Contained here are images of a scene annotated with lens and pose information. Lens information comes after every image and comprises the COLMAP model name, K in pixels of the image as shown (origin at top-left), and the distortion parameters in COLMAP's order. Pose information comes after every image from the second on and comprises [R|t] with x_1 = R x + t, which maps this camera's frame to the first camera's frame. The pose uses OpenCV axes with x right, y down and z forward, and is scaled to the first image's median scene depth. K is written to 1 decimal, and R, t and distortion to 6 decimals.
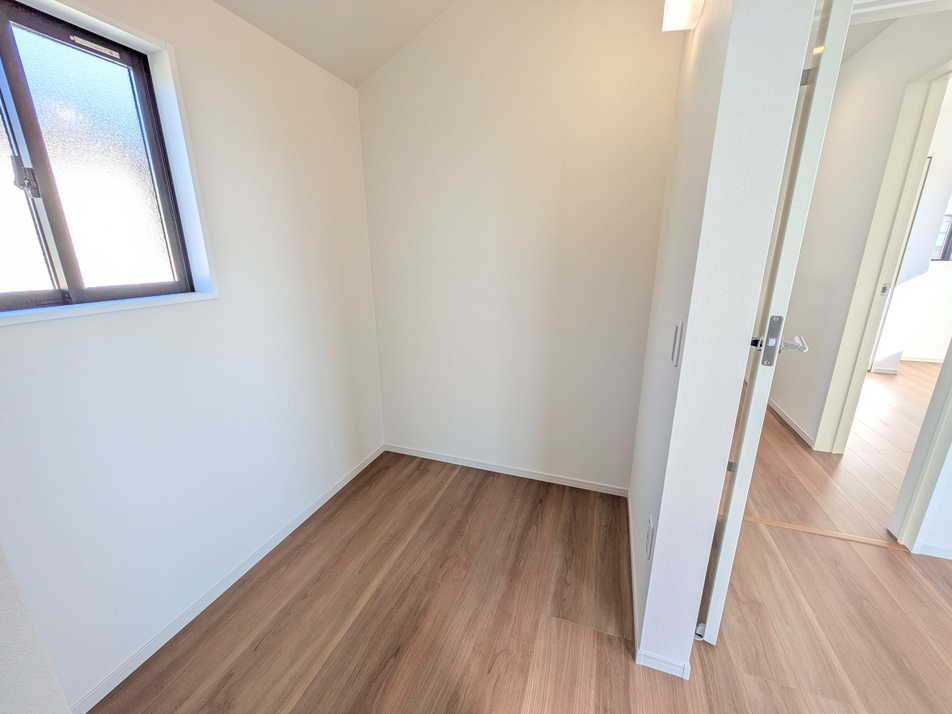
lens RADIAL K [[376.2, 0, 477.4], [0, 376.2, 353.4], [0, 0, 1]] dist [-0.000734, 0.000291]
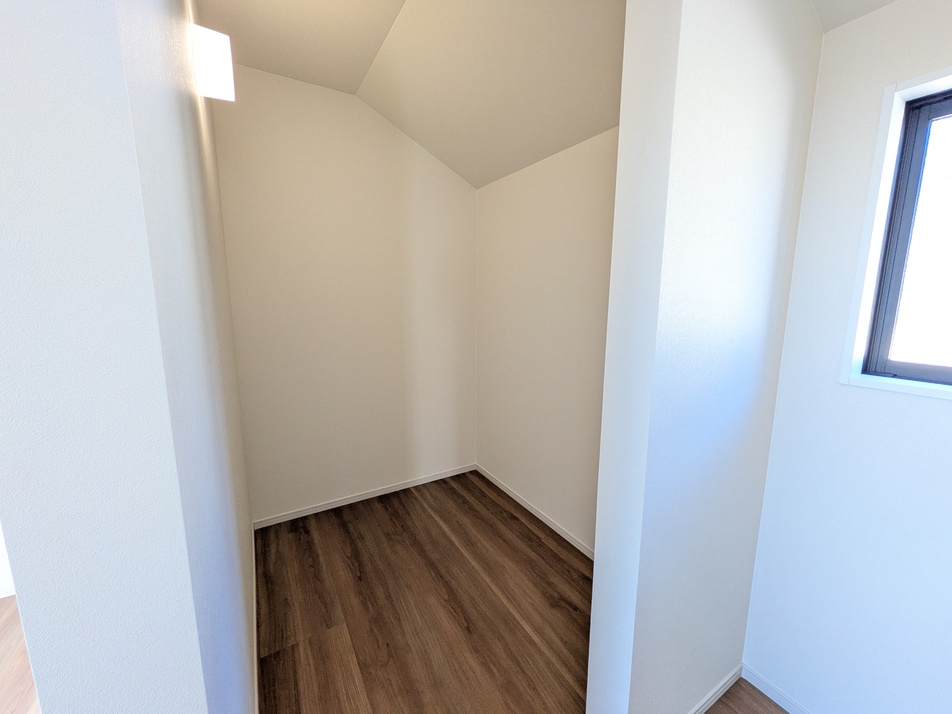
lens RADIAL K [[376.2, 0, 477.4], [0, 376.2, 353.4], [0, 0, 1]] dist [-0.000734, 0.000291]
pose [[-0.631572, 0.149353, -0.760796, 0.544541], [-0.186204, 0.923332, 0.335837, -0.449428], [0.752625, 0.353769, -0.555340, 1.311409]]
